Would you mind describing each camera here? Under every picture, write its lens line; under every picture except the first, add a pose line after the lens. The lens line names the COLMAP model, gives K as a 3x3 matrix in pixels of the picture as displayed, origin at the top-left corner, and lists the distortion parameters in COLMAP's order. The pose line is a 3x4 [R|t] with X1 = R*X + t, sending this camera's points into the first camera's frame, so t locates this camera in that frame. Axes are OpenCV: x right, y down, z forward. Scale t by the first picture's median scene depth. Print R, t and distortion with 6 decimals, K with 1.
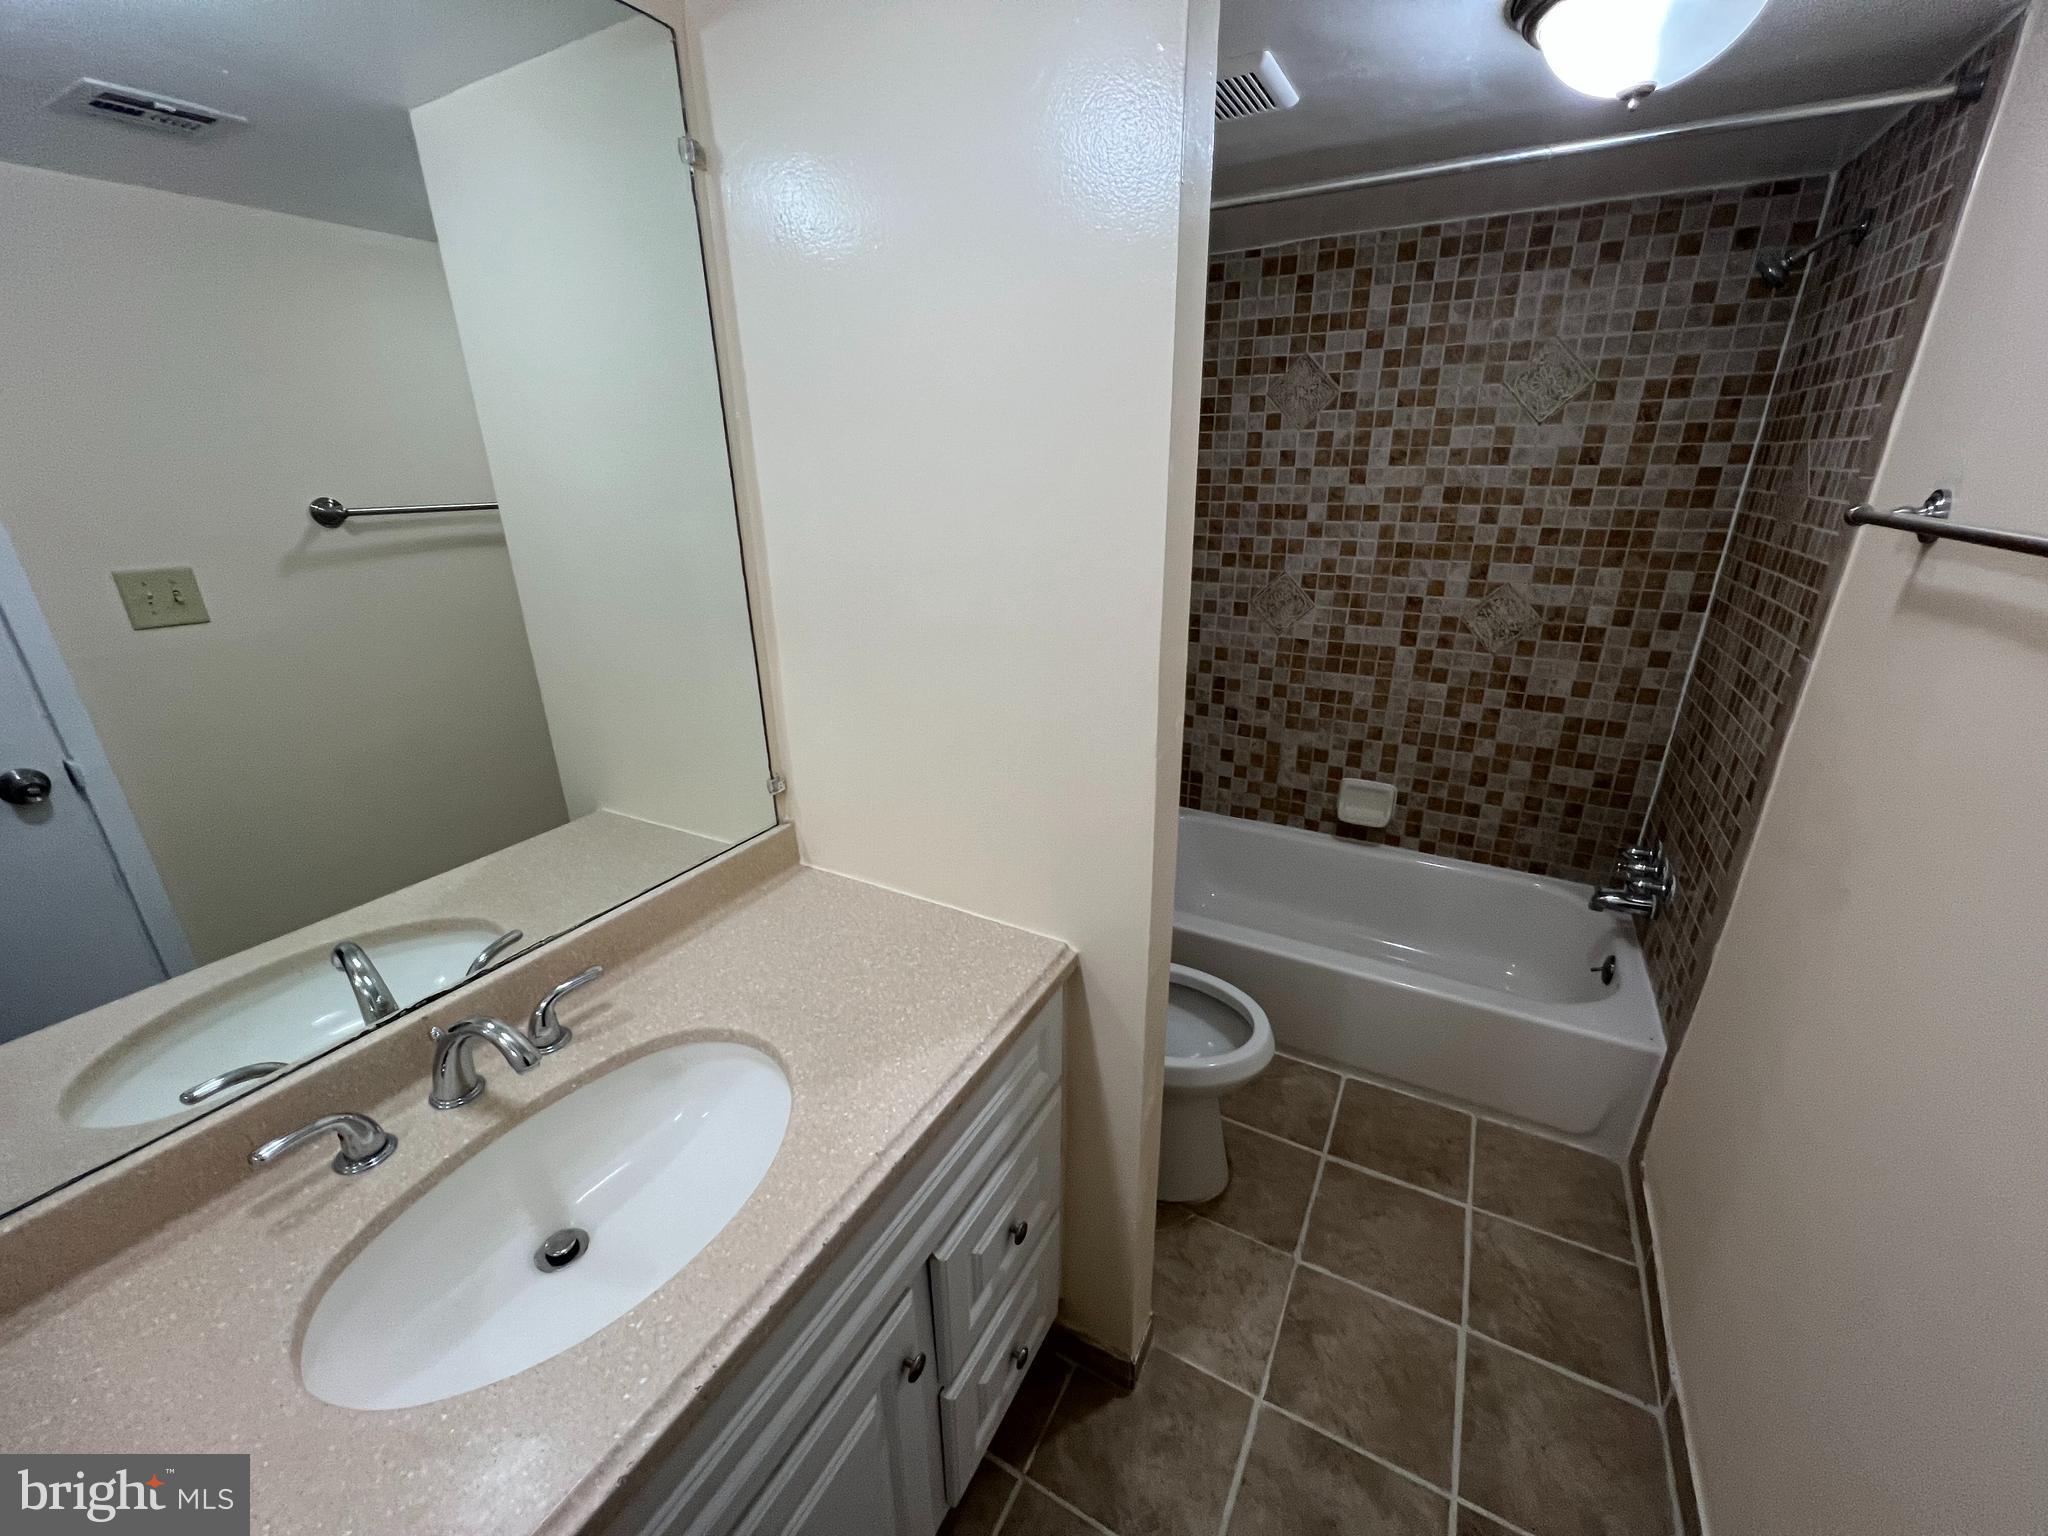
lens RADIAL K [[814.9, 0, 1018.0], [0, 814.9, 771.9], [0, 0, 1]] dist [0.003210, -0.001072]
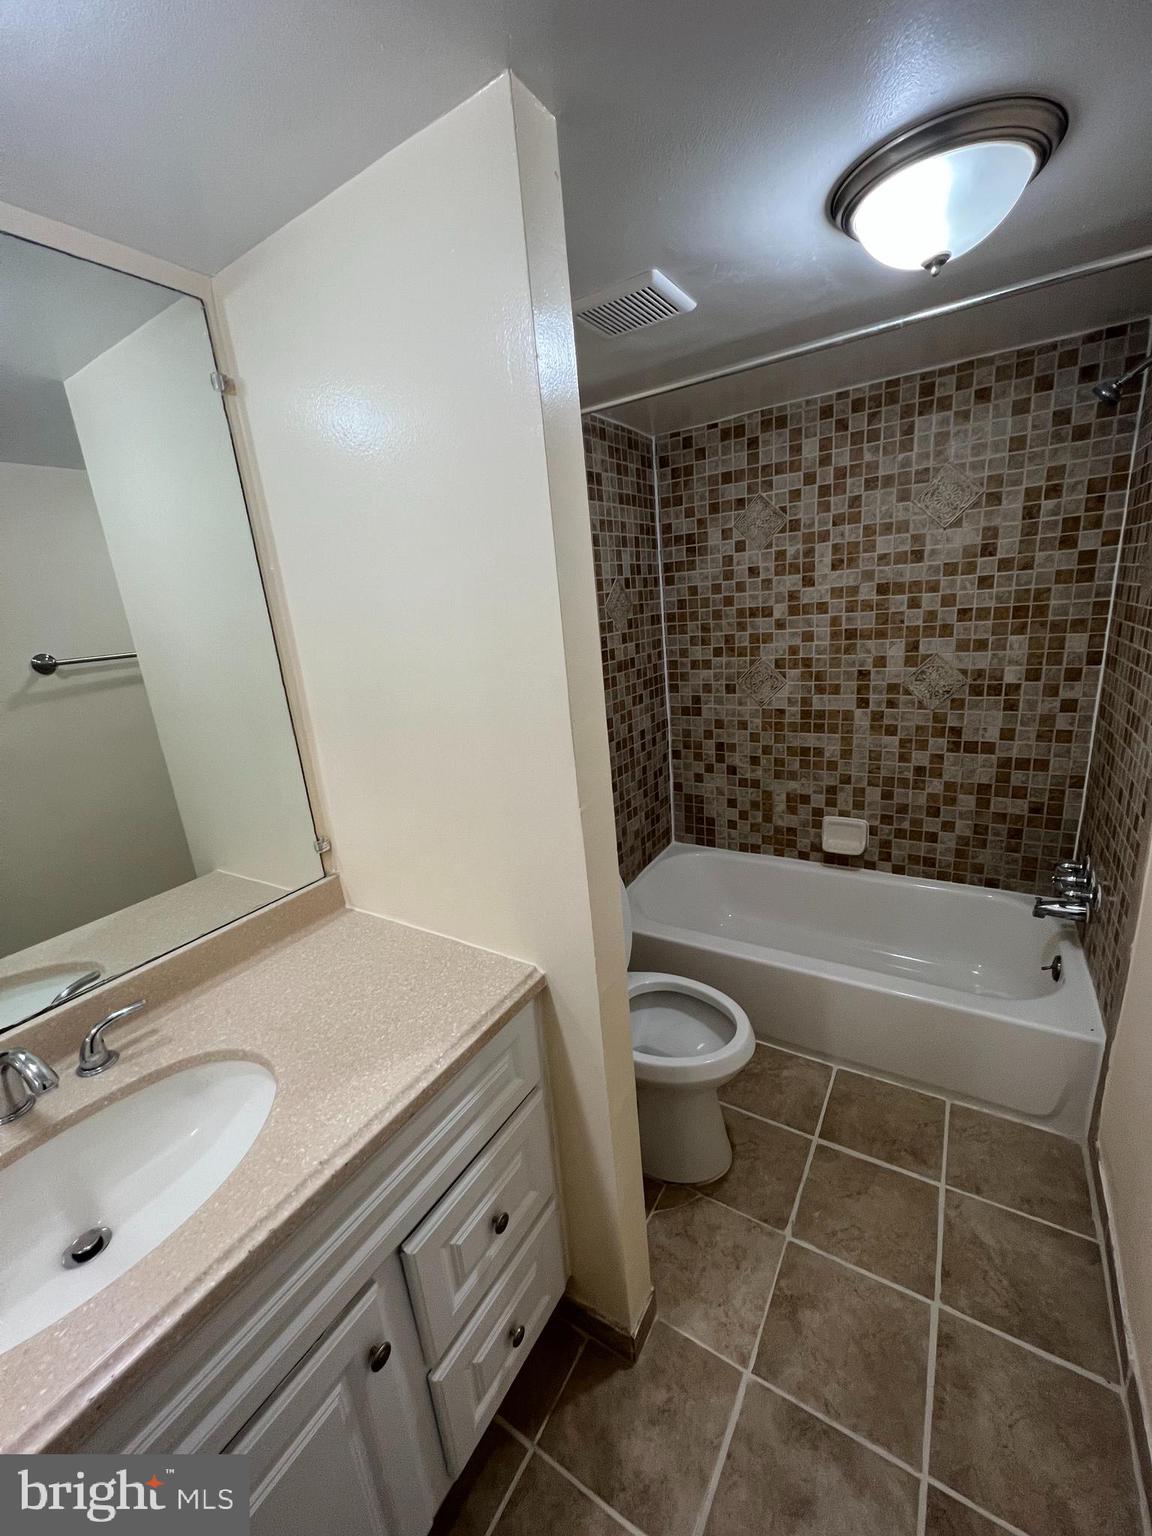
lens RADIAL K [[611.2, 0, 576.0], [0, 611.2, 768.0], [0, 0, 1]] dist [0.003210, -0.001072]
pose [[0.995758, -0.057882, -0.071528, 0.117141], [0.050951, 0.994154, -0.095191, 0.004599], [0.076620, 0.091142, 0.992886, 0.045711]]
